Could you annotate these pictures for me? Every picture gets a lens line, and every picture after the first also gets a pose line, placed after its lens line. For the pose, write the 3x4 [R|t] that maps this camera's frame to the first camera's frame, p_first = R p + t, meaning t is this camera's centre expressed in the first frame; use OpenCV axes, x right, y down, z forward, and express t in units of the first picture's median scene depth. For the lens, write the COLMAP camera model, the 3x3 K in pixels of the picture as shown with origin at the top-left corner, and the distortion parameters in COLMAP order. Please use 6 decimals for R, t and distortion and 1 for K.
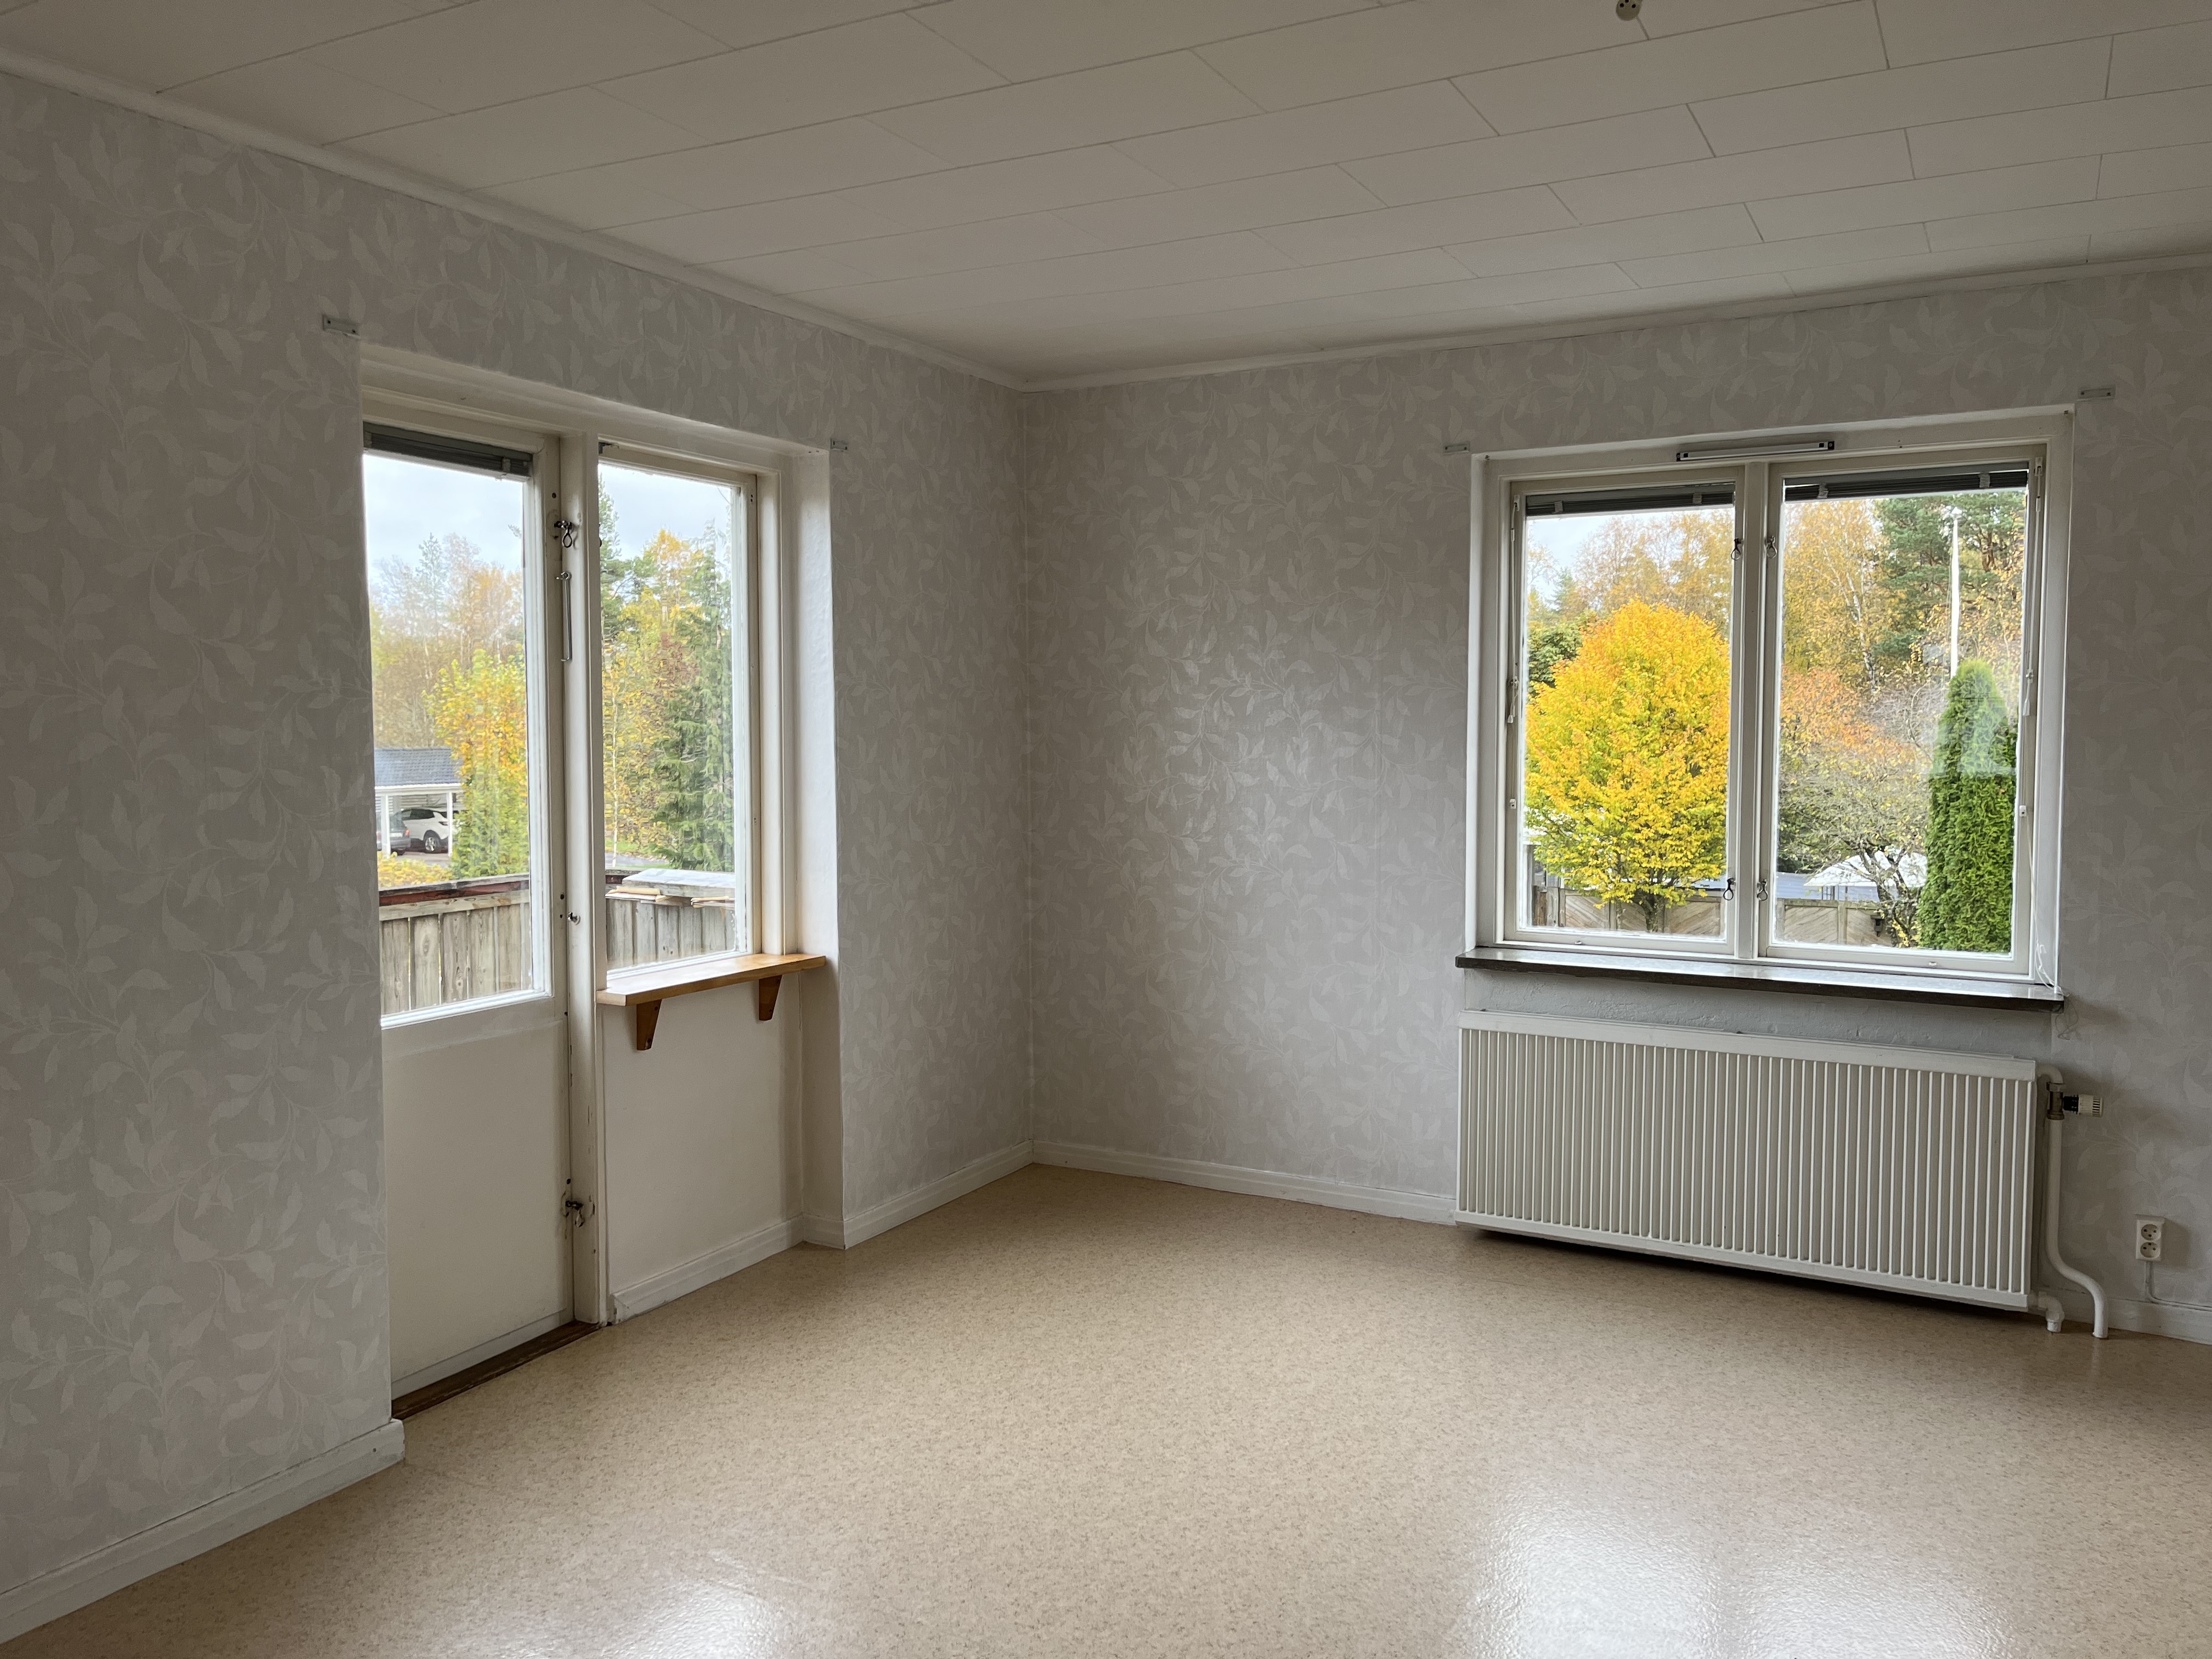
lens RADIAL K [[1635.7, 0, 1104.4], [0, 1635.7, 823.7], [0, 0, 1]] dist [0.056928, -0.089074]
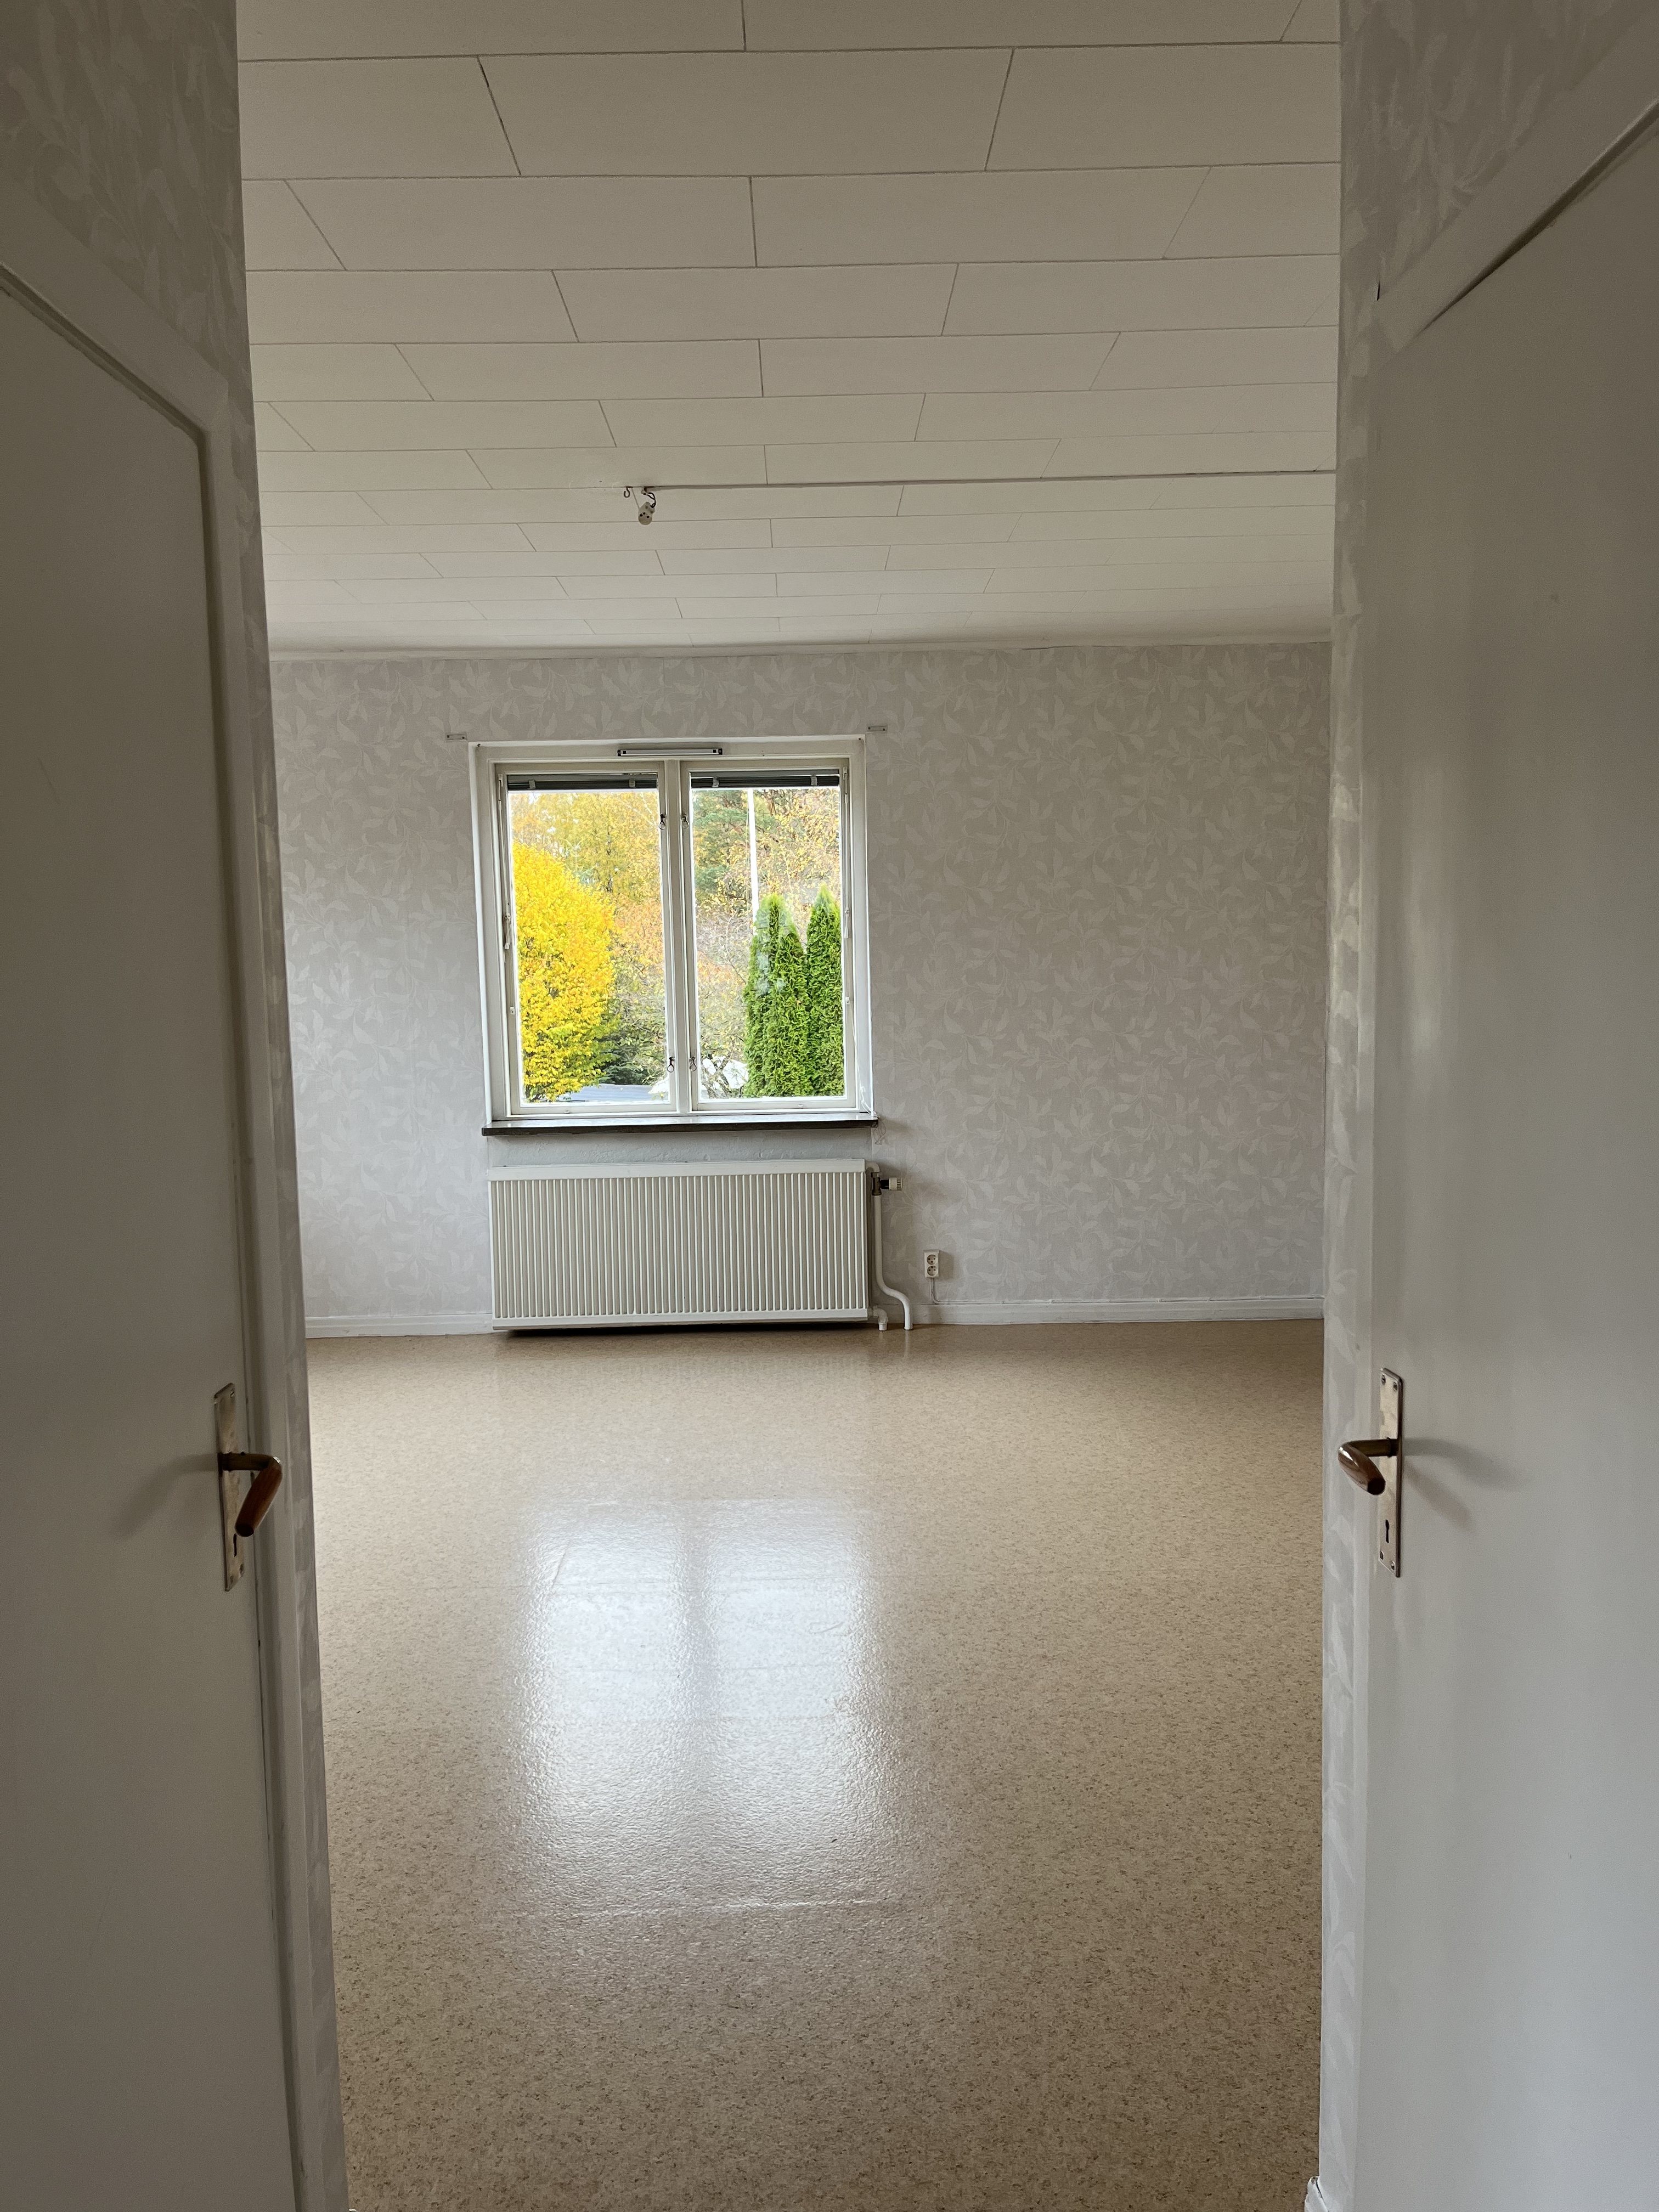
lens RADIAL K [[1672.1, 0, 823.5], [0, 1672.1, 1119.7], [0, 0, 1]] dist [0.047889, -0.050431]
pose [[0.866450, -0.069571, 0.494393, -0.211189], [0.051285, 0.997408, 0.050474, 0.020955], [-0.496623, -0.018378, 0.867772, -0.299788]]
